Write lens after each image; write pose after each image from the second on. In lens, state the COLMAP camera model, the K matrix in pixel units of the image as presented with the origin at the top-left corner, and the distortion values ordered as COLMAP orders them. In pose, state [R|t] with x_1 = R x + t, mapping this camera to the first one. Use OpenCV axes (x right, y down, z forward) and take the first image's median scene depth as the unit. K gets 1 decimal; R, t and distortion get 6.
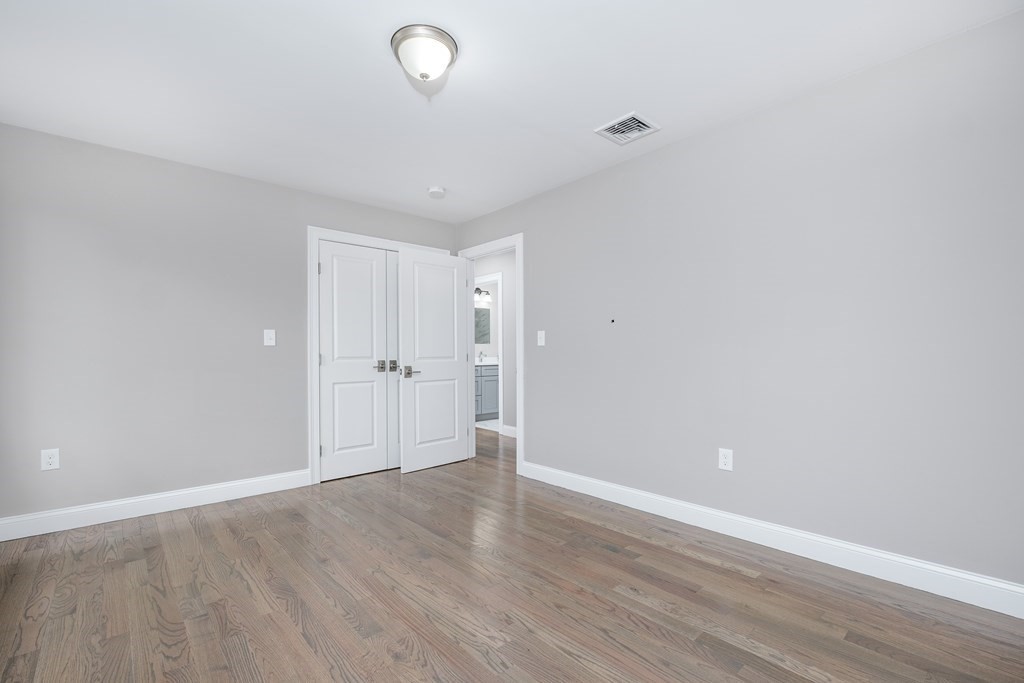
lens RADIAL K [[454.6, 0, 510.2], [0, 454.6, 350.7], [0, 0, 1]] dist [-0.001994, -0.000375]
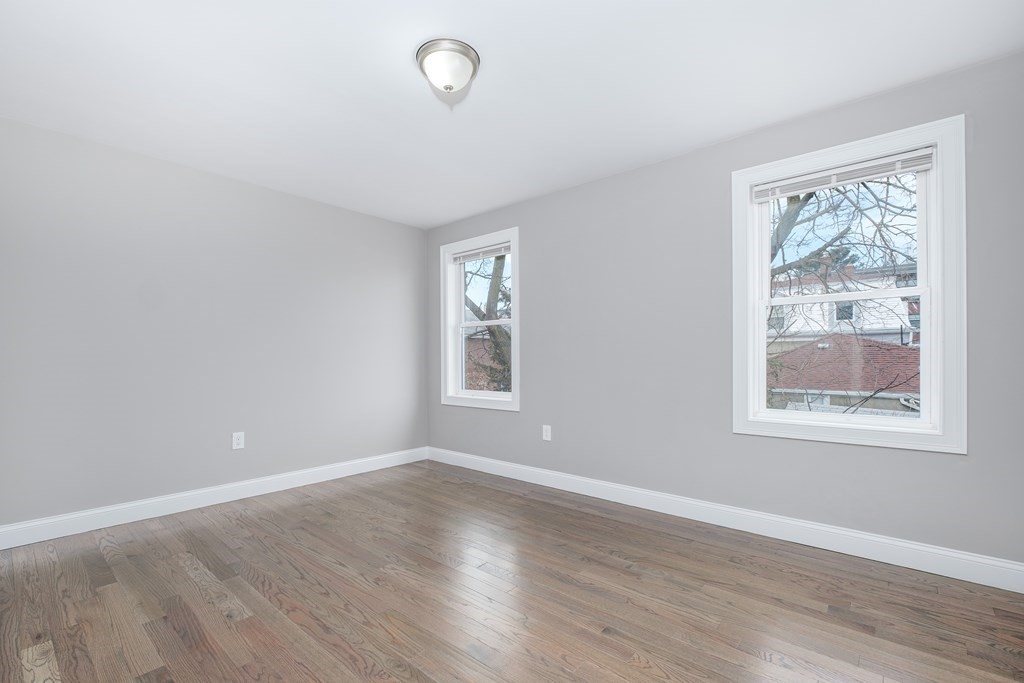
lens RADIAL K [[454.6, 0, 510.2], [0, 454.6, 350.7], [0, 0, 1]] dist [-0.001994, -0.000375]
pose [[-0.991608, 0.008160, -0.129026, -0.185266], [0.010951, 0.999721, -0.020933, 0.011010], [0.128819, -0.022170, -0.991420, 2.060453]]
